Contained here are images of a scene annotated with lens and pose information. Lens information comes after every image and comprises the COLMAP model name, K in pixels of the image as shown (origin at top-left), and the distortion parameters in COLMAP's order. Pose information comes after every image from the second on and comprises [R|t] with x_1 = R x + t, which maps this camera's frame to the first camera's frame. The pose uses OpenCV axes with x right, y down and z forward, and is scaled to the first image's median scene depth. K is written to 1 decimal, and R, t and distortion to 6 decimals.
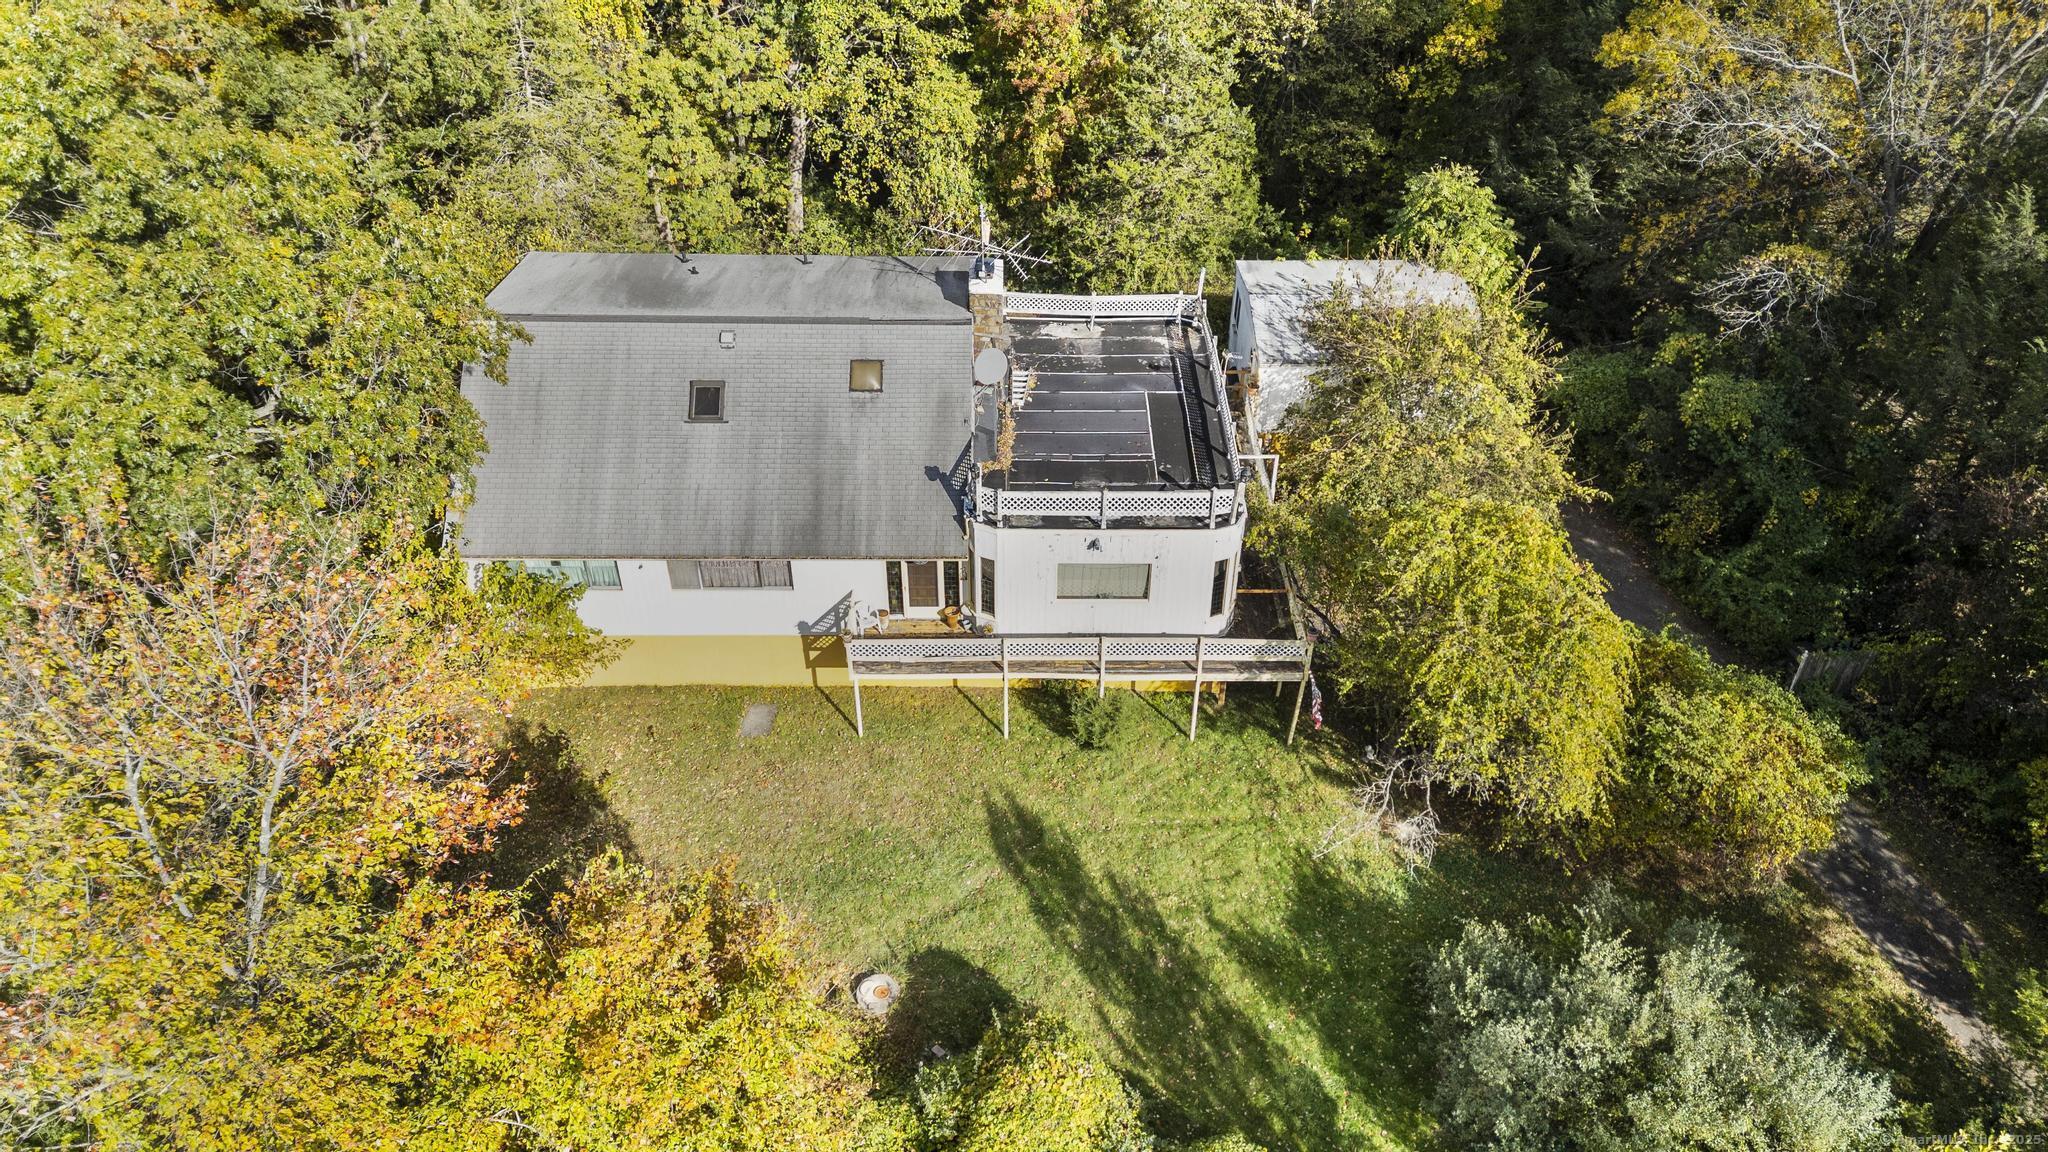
lens RADIAL K [[1424.3, 0, 1024.0], [0, 1424.3, 576.0], [0, 0, 1]] dist [0.163112, -0.349712]
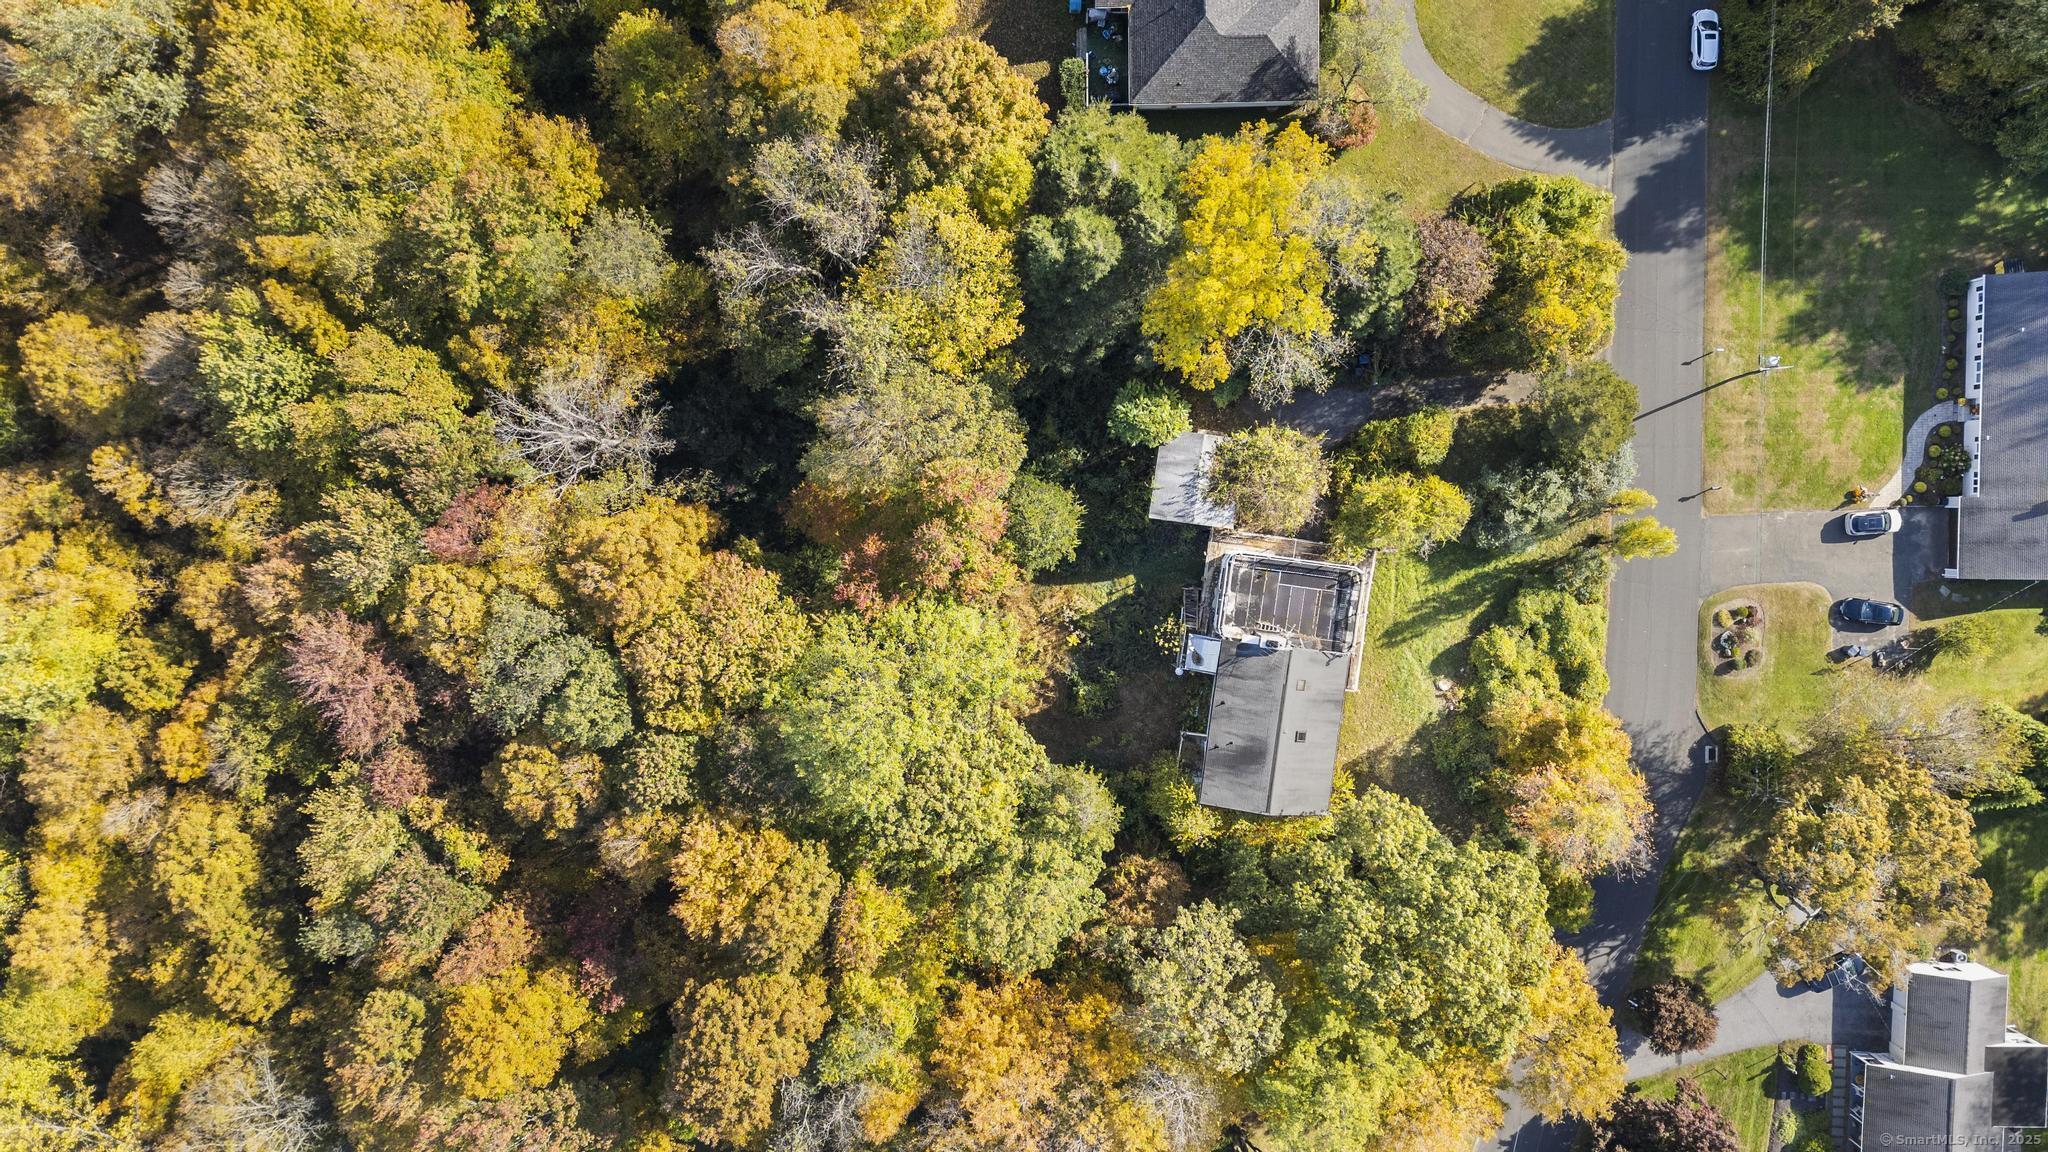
lens RADIAL K [[1424.3, 0, 1024.0], [0, 1424.3, 576.0], [0, 0, 1]] dist [0.163112, -0.349712]
pose [[0.134774, -0.989571, -0.050846, 0.189949], [0.612769, 0.042911, 0.789096, -2.866737], [-0.778685, -0.137507, 0.612162, -0.354444]]
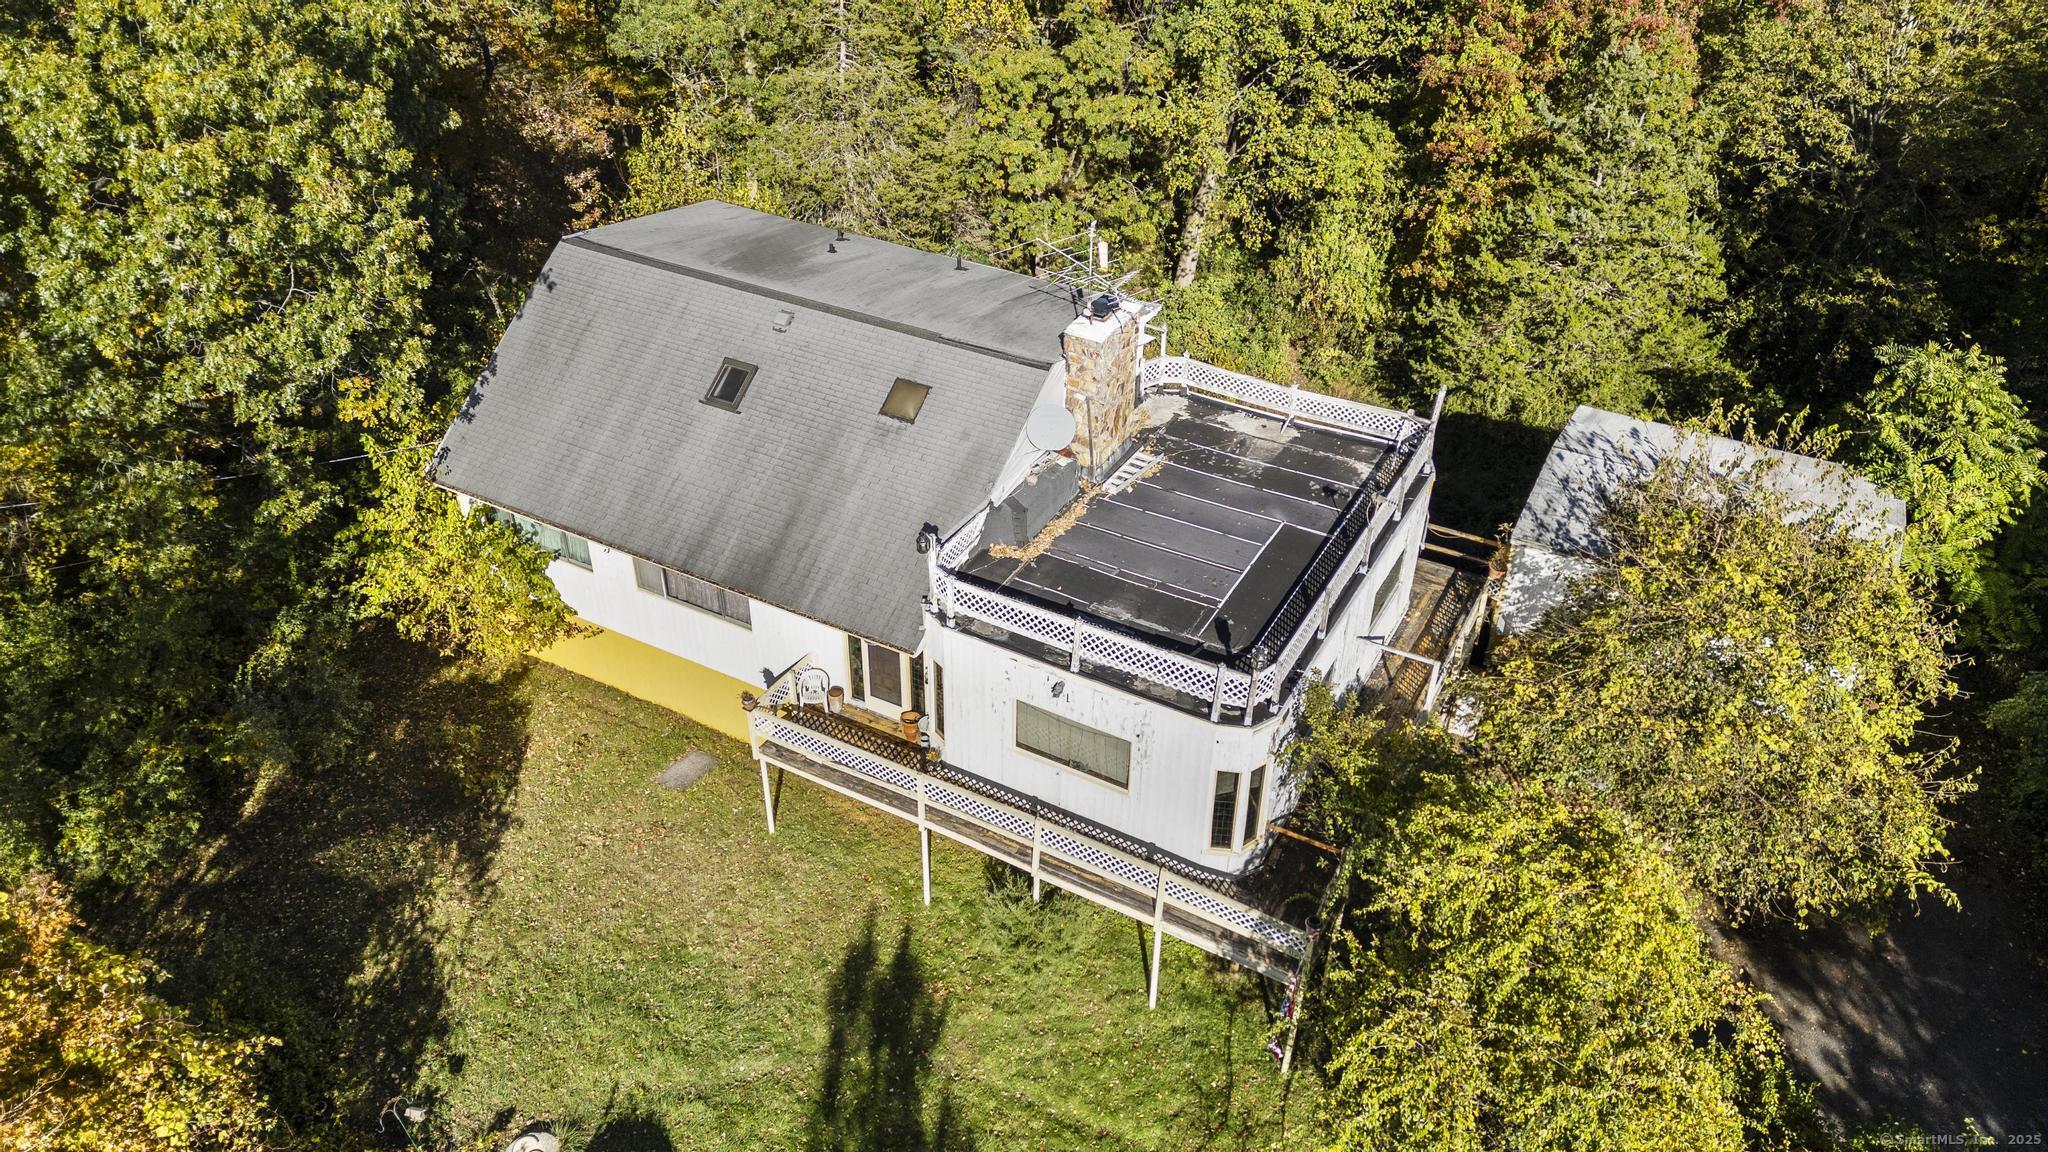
lens RADIAL K [[1423.3, 0, 1030.3], [0, 1423.3, 567.6], [0, 0, 1]] dist [0.124754, -0.158409]
pose [[0.871908, 0.280059, -0.401675, 0.291475], [-0.308008, 0.951369, -0.005266, -0.068845], [0.380667, 0.128311, 0.915767, 0.315162]]
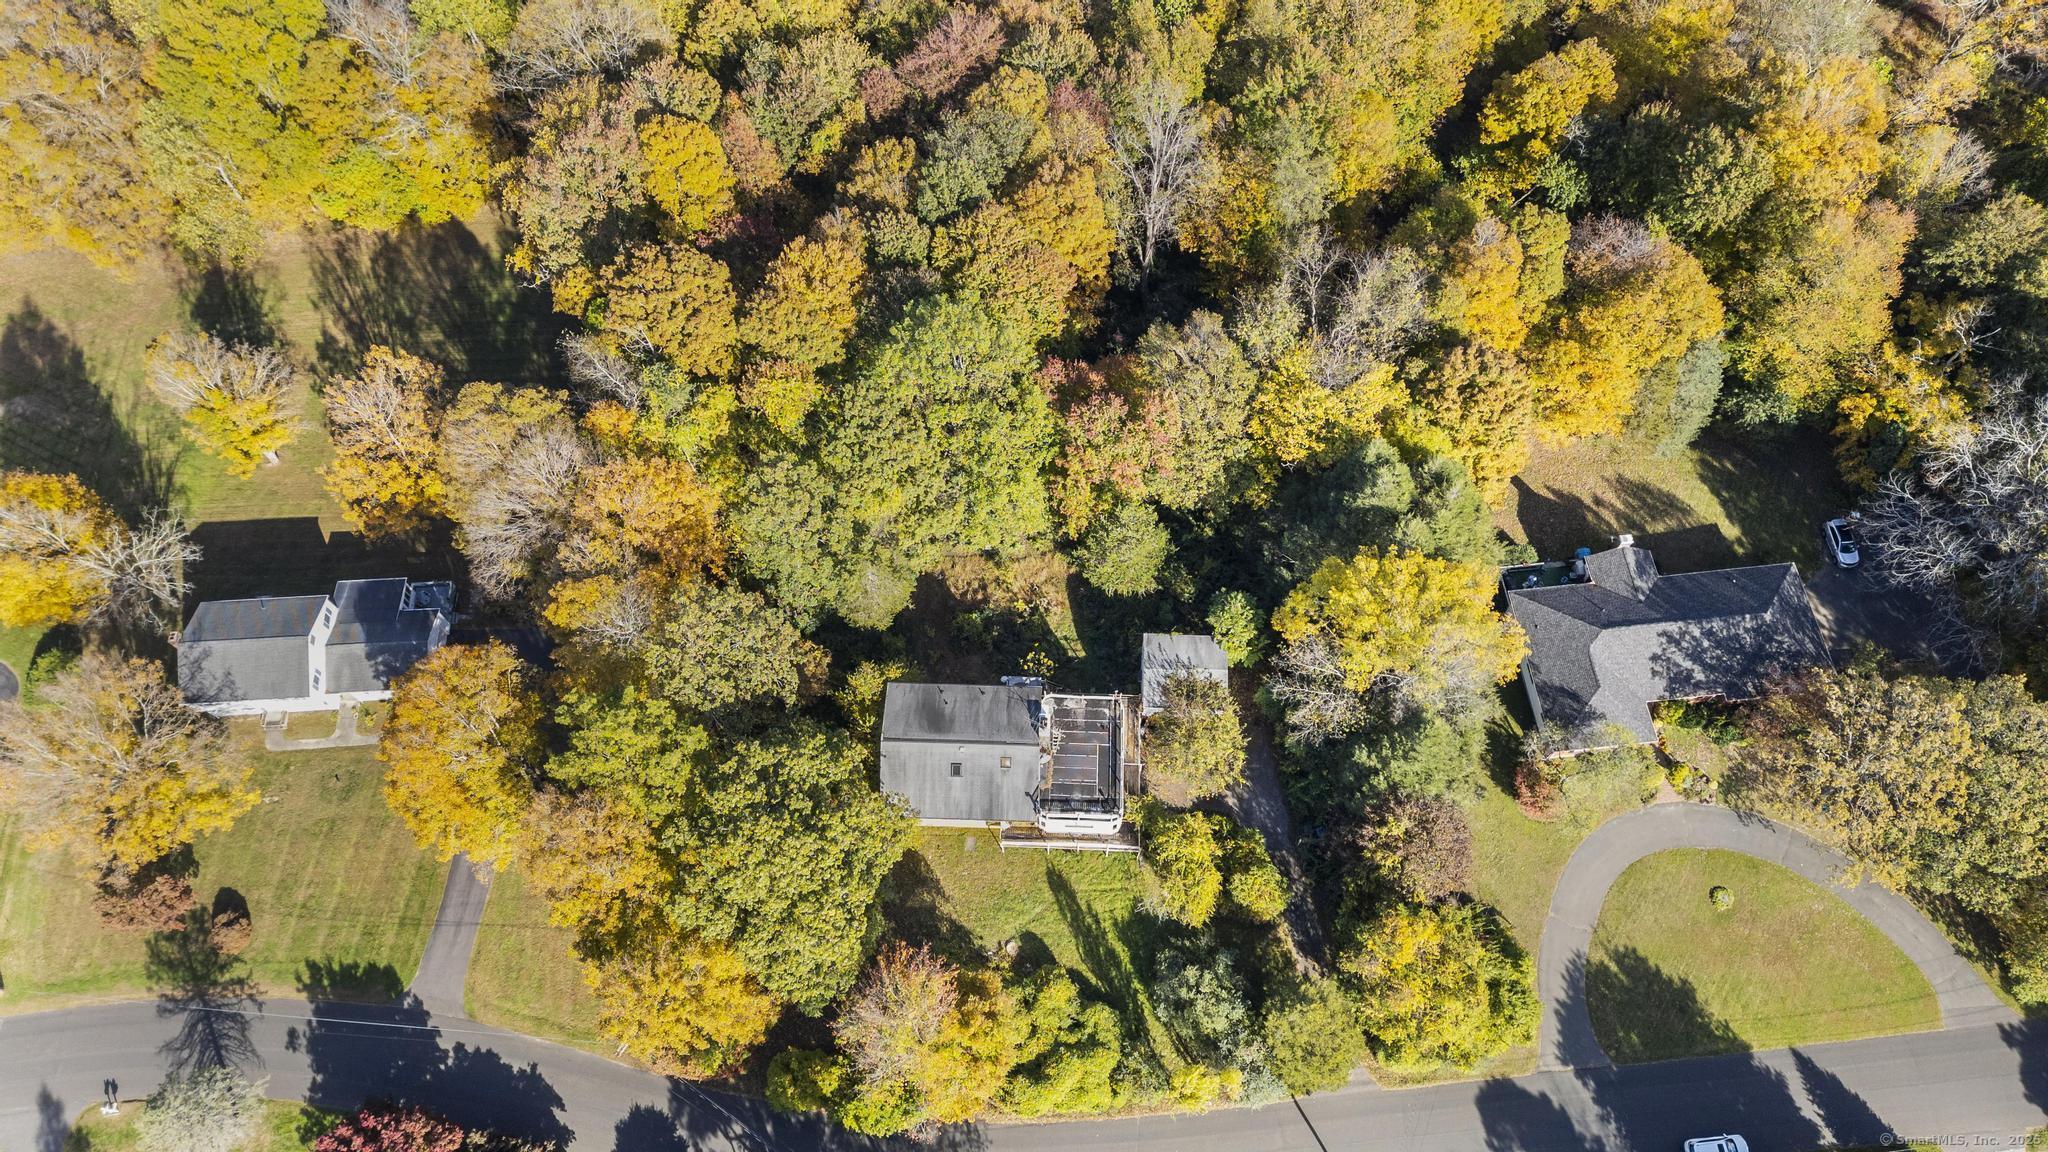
lens RADIAL K [[1424.3, 0, 1024.0], [0, 1424.3, 576.0], [0, 0, 1]] dist [0.163112, -0.349712]
pose [[0.999028, 0.030528, -0.031810, 0.016484], [-0.013245, 0.895973, 0.443911, -1.892555], [0.042053, -0.443058, 0.895506, -1.619729]]
